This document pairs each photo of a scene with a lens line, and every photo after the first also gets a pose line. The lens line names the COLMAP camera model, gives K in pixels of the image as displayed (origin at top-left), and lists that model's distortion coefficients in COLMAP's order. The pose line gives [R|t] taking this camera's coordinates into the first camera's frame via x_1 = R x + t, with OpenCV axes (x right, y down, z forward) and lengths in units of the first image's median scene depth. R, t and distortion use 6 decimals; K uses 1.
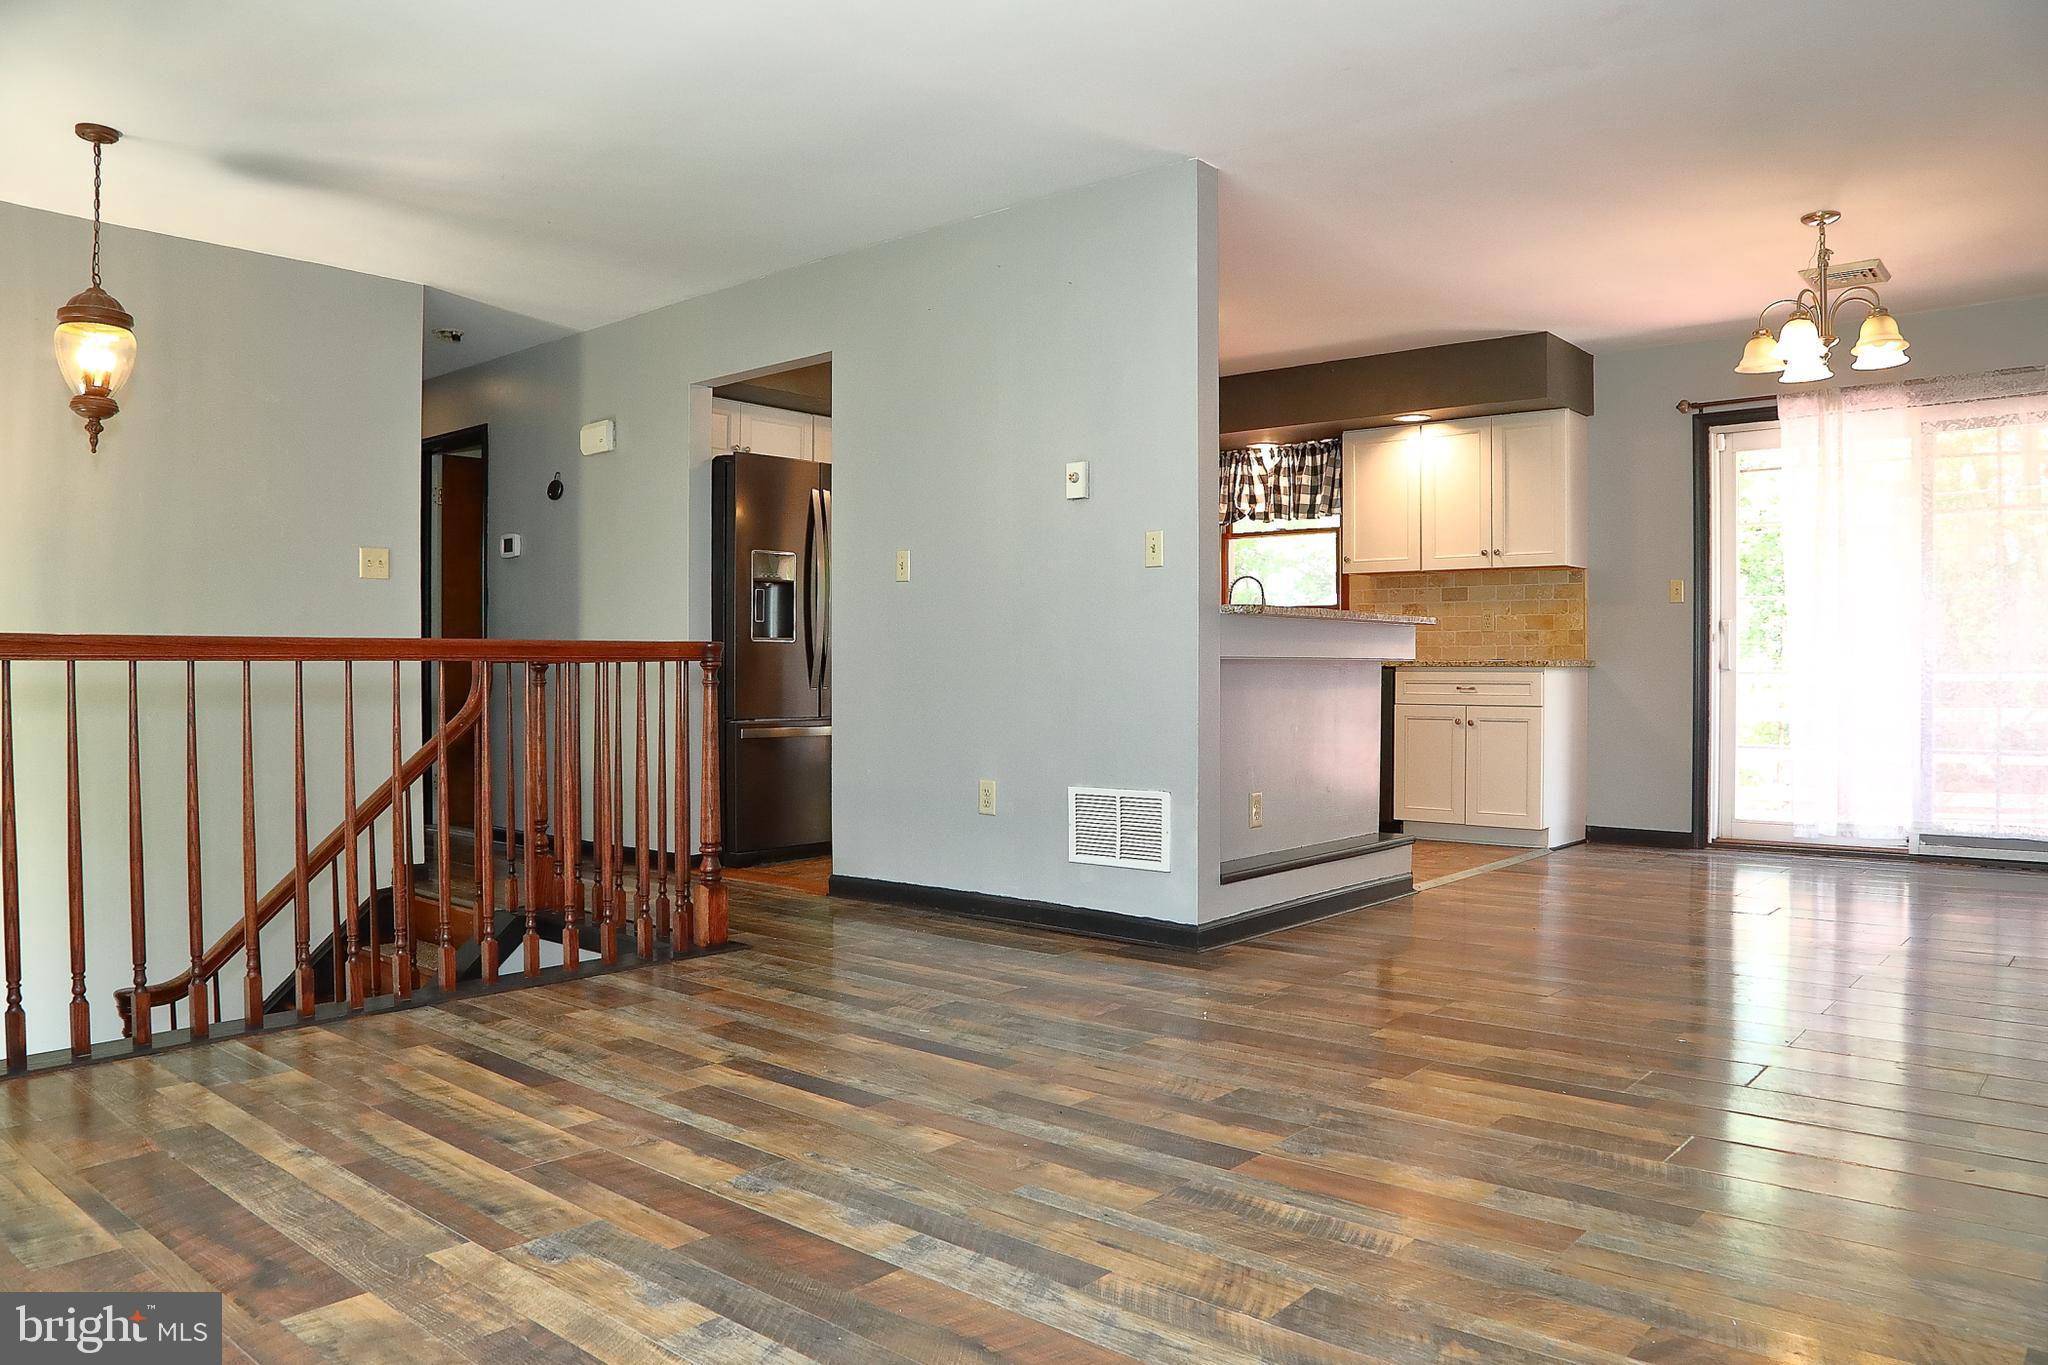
lens RADIAL K [[1404.7, 0, 968.9], [0, 1404.7, 689.0], [0, 0, 1]] dist [-0.101372, 0.025458]
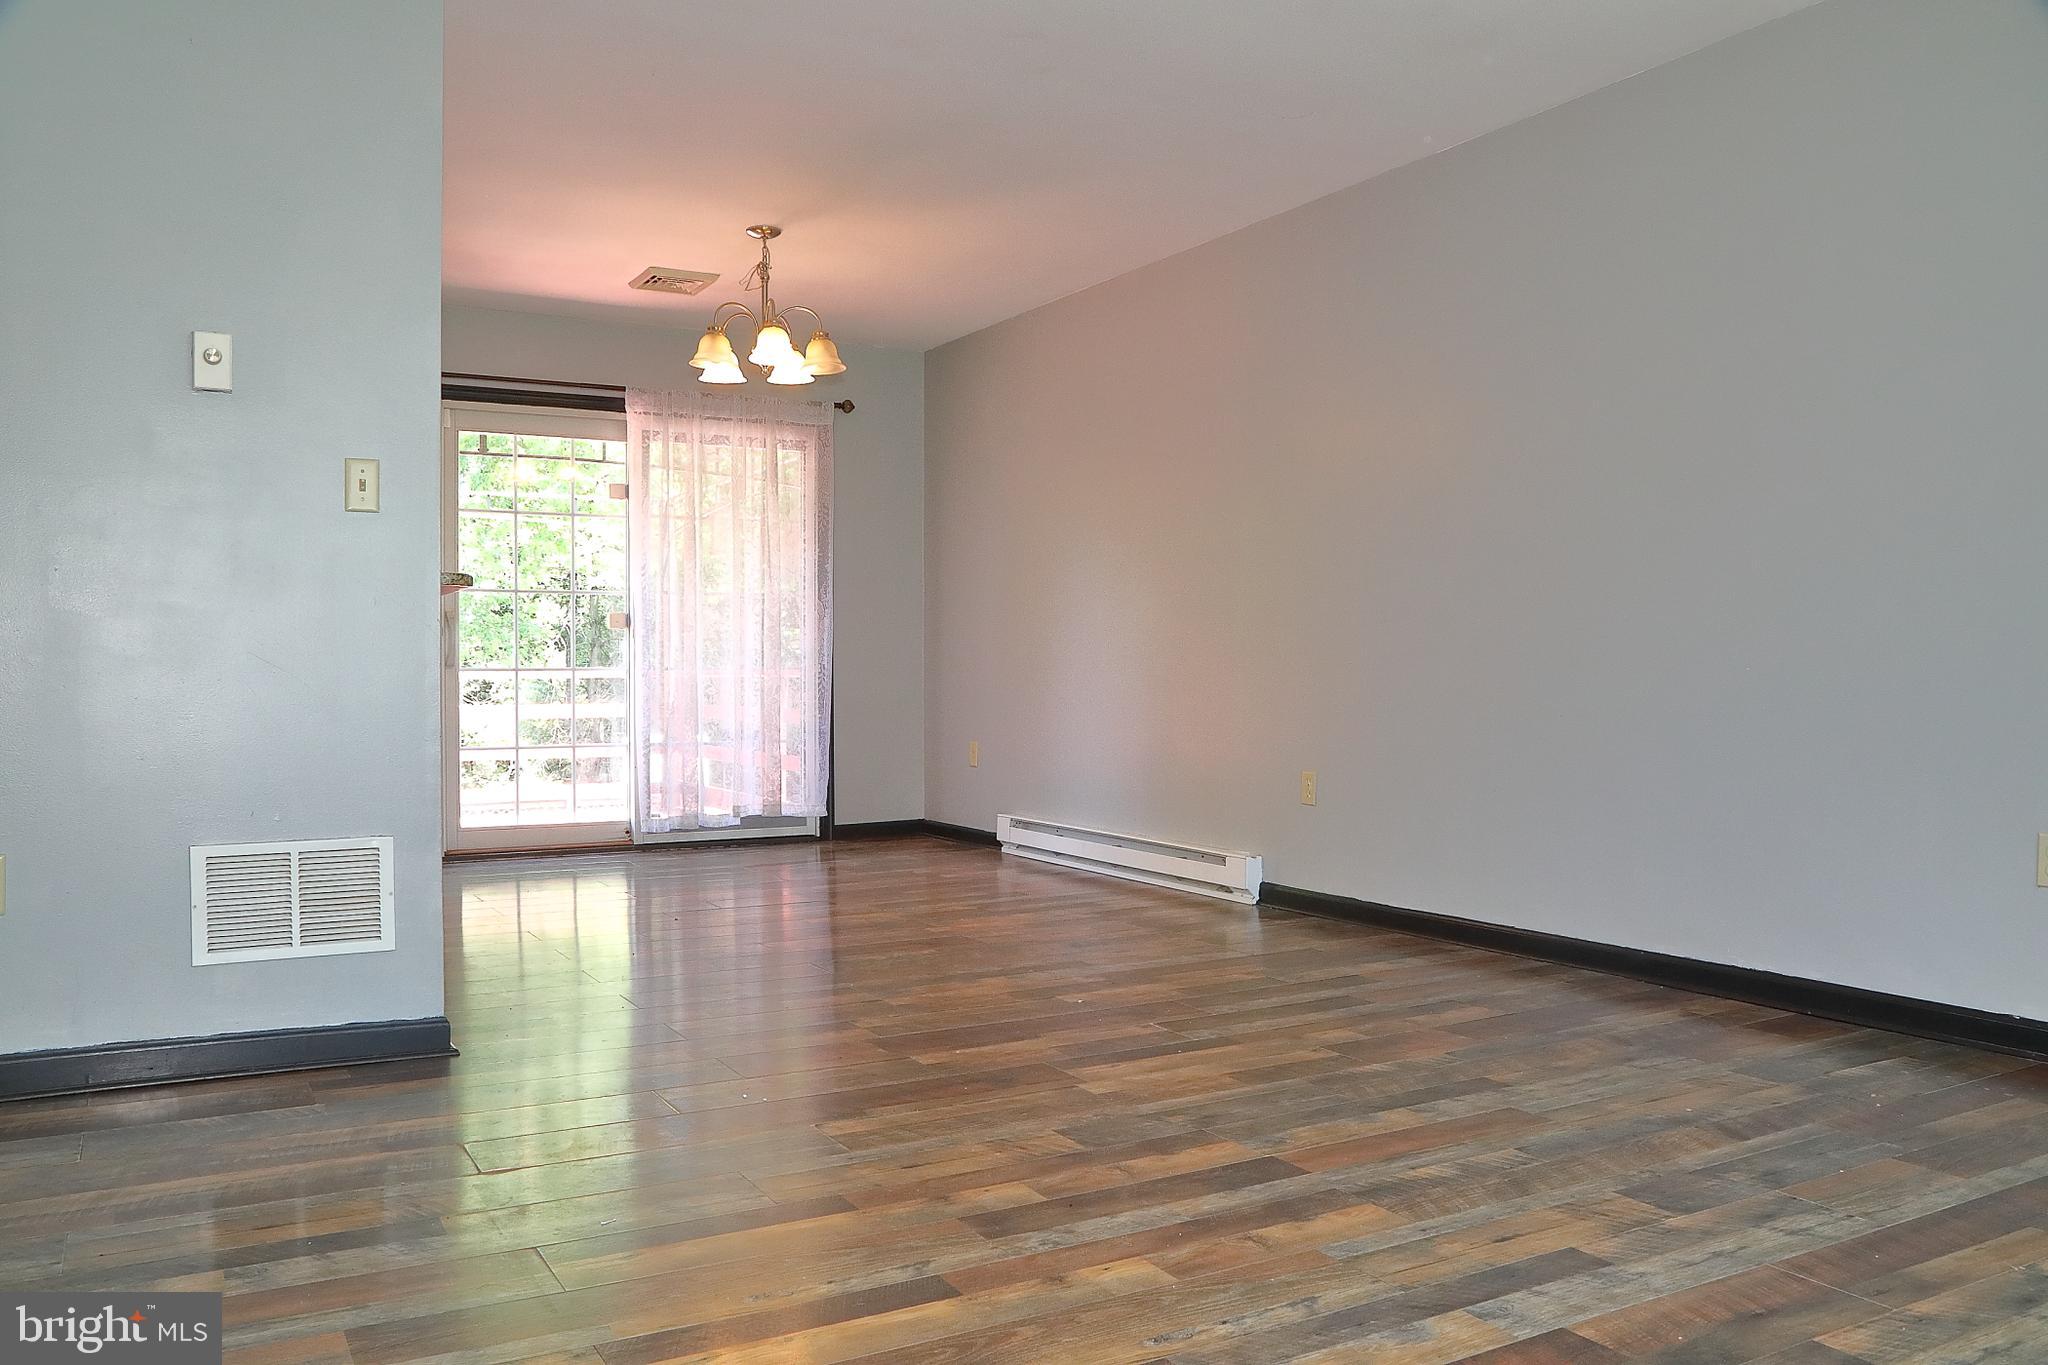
lens RADIAL K [[1588.2, 0, 1018.6], [0, 1588.2, 689.4], [0, 0, 1]] dist [-0.076690, 0.049841]
pose [[0.320669, -0.011363, 0.947123, -0.910801], [0.012828, 0.999888, 0.007652, -0.003115], [-0.947104, 0.009696, 0.320779, 0.826845]]
